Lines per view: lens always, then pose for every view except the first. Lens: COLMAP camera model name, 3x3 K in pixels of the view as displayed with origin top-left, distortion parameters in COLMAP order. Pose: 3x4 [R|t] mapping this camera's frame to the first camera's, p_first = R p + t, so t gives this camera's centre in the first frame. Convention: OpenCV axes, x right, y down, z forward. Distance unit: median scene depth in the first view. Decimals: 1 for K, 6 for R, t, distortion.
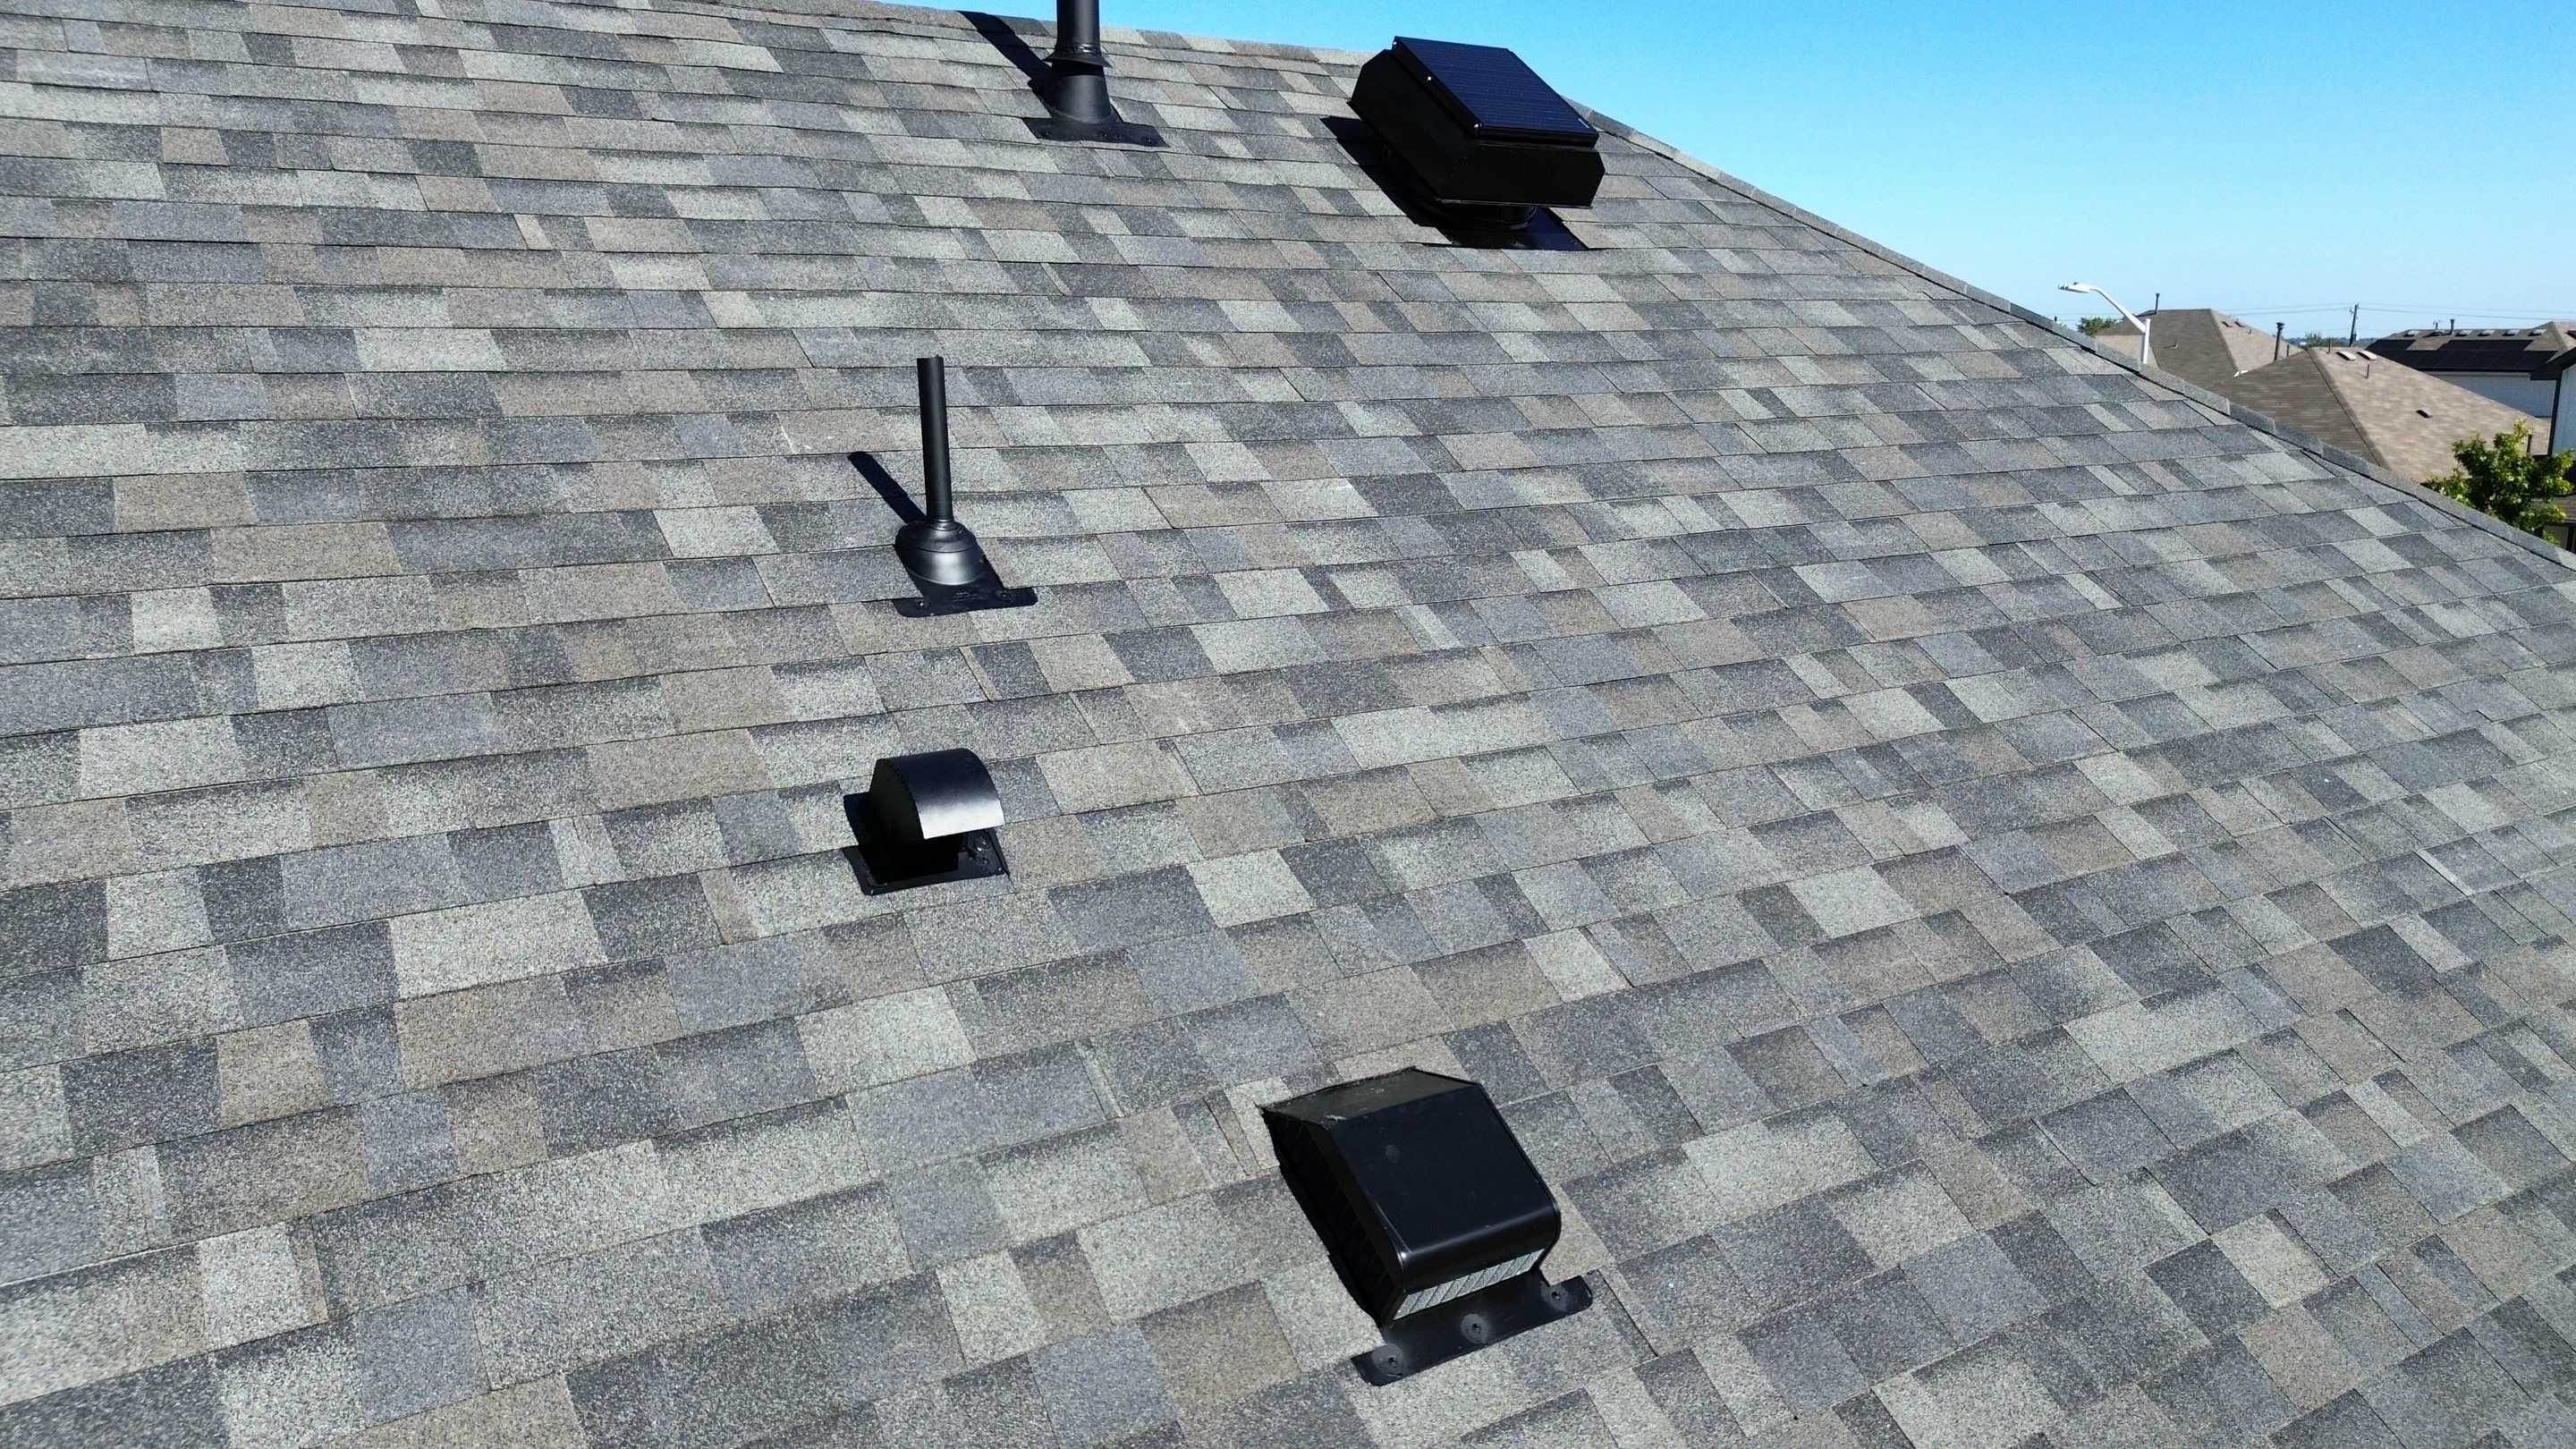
lens RADIAL K [[1825.2, 0, 1293.3], [0, 1825.2, 714.6], [0, 0, 1]] dist [0.072469, -0.076470]
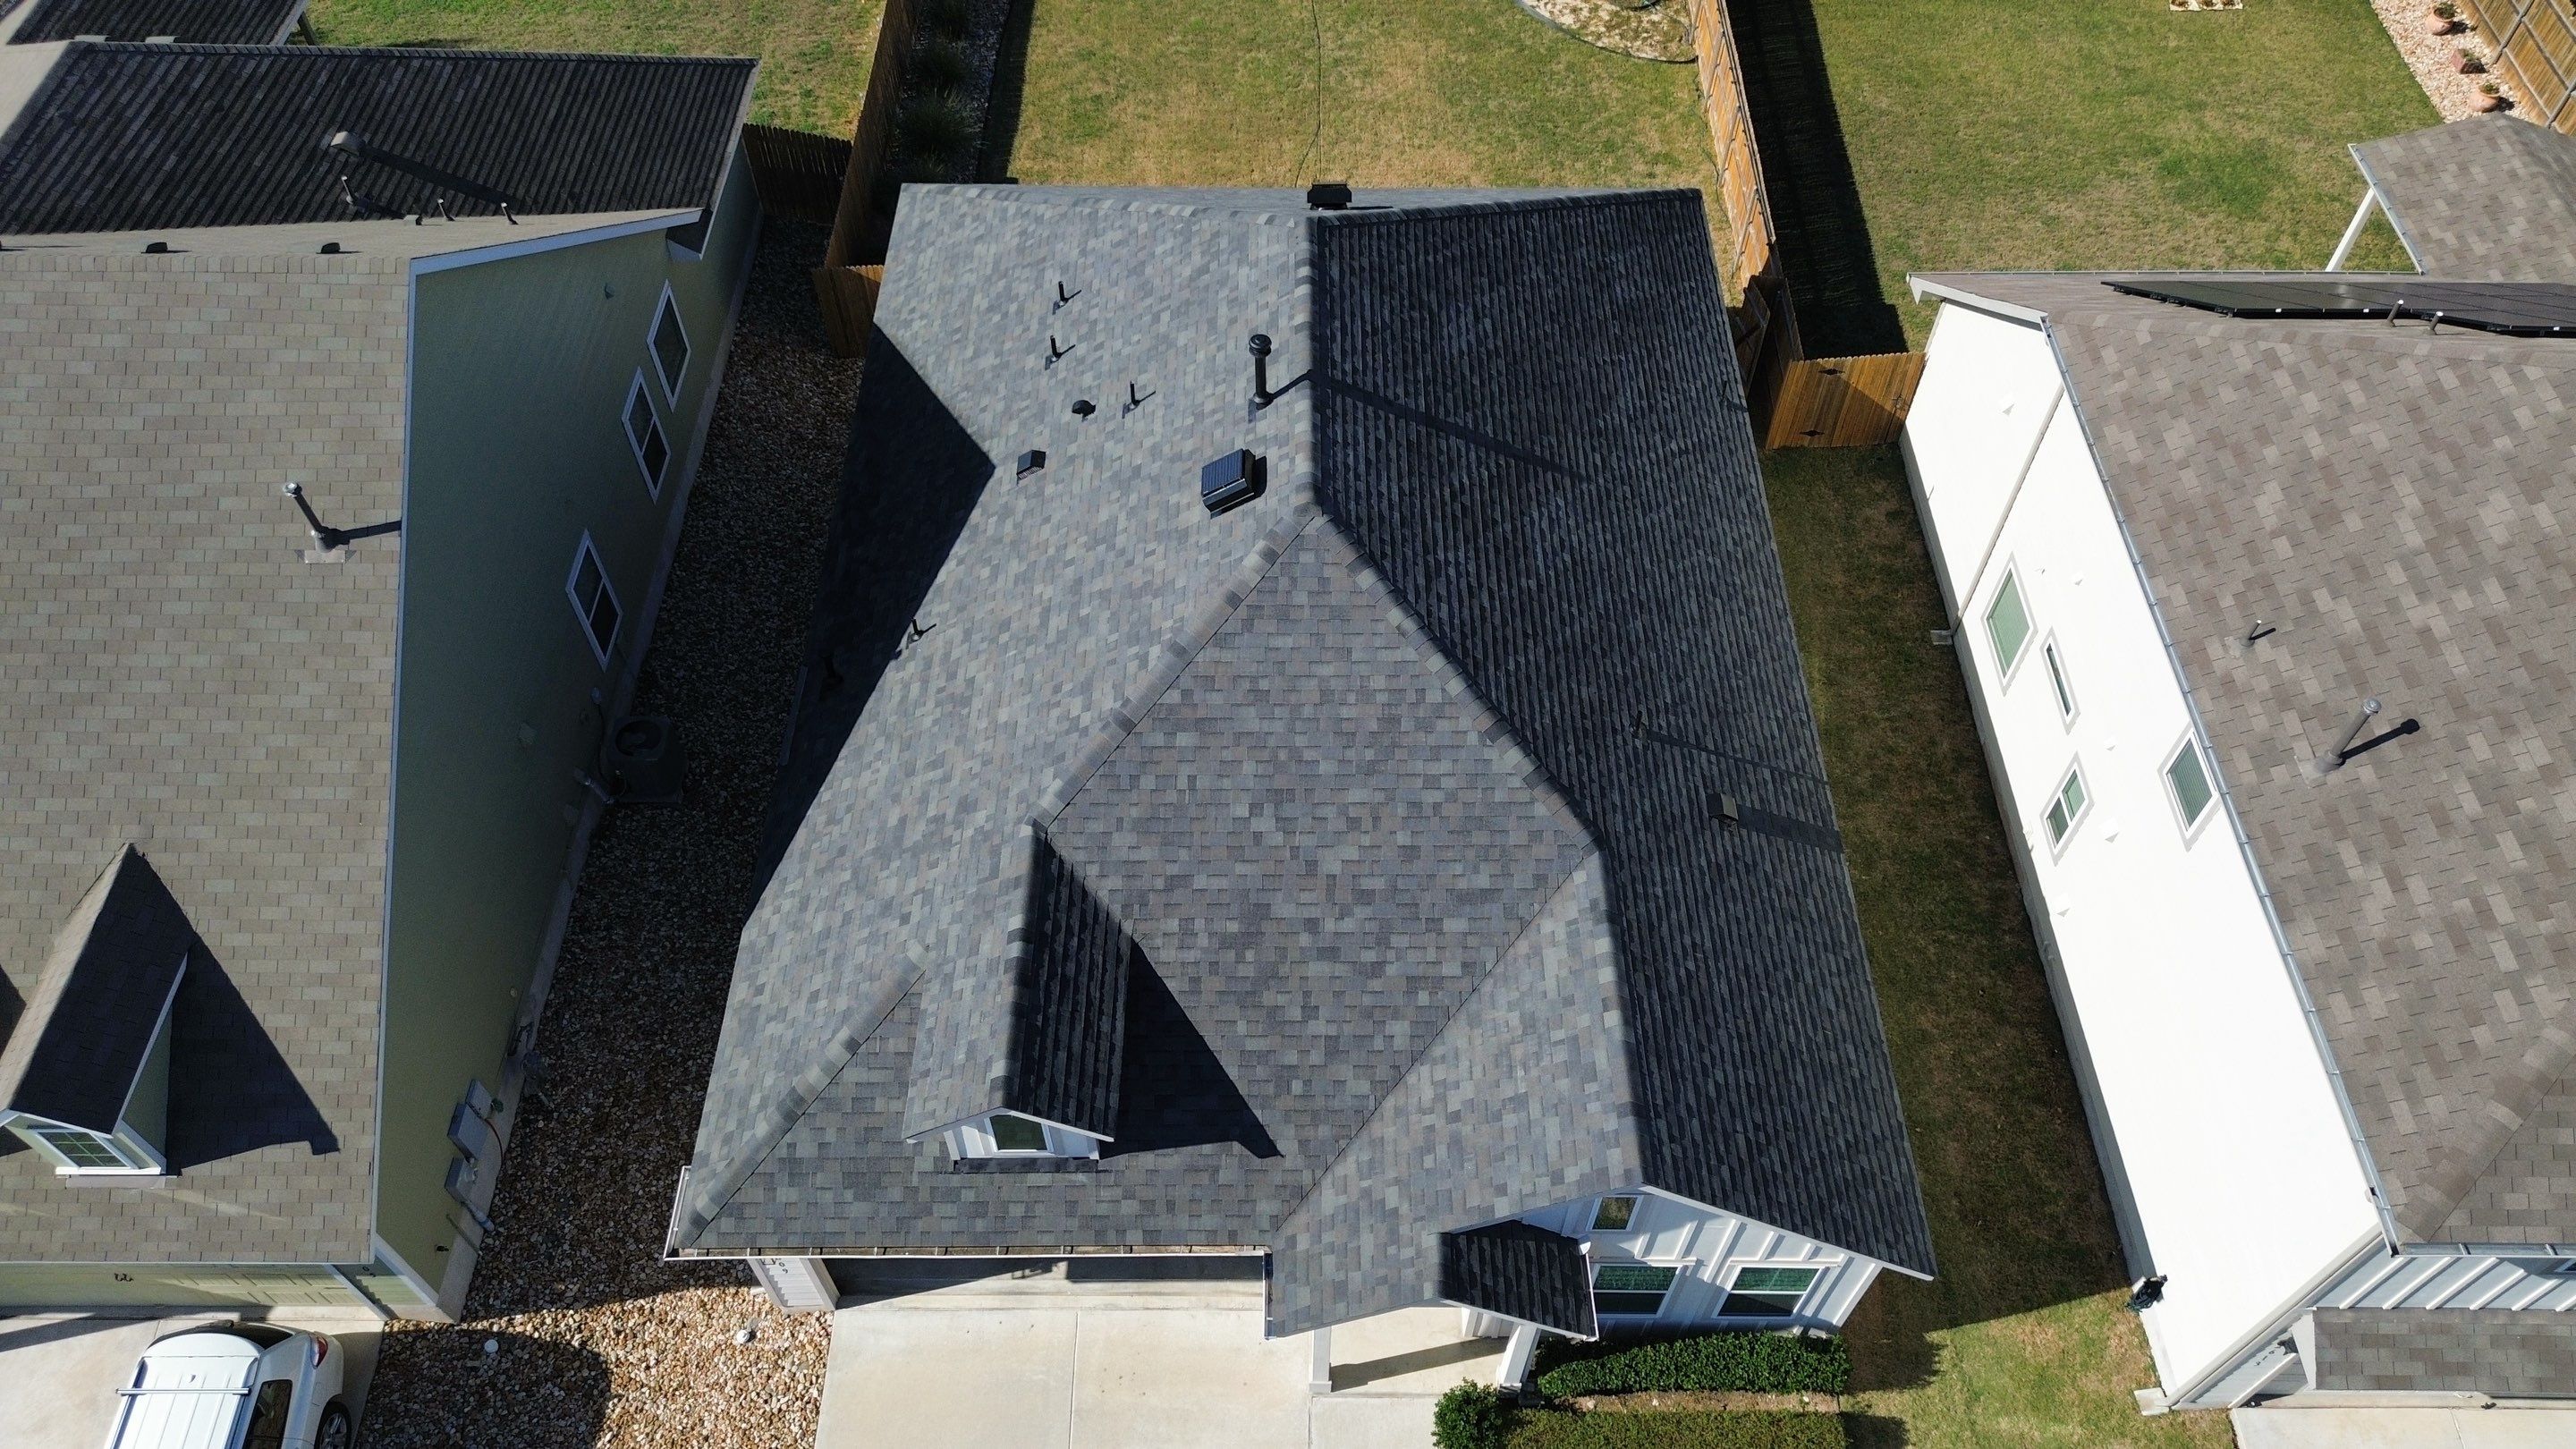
lens RADIAL K [[1825.2, 0, 1294.5], [0, 1825.2, 709.4], [0, 0, 1]] dist [0.072469, -0.076470]
pose [[-0.542246, 0.661295, -0.518324, 3.629975], [-0.173523, 0.515454, 0.839165, -5.169578], [0.822107, 0.544974, -0.164753, 3.215911]]
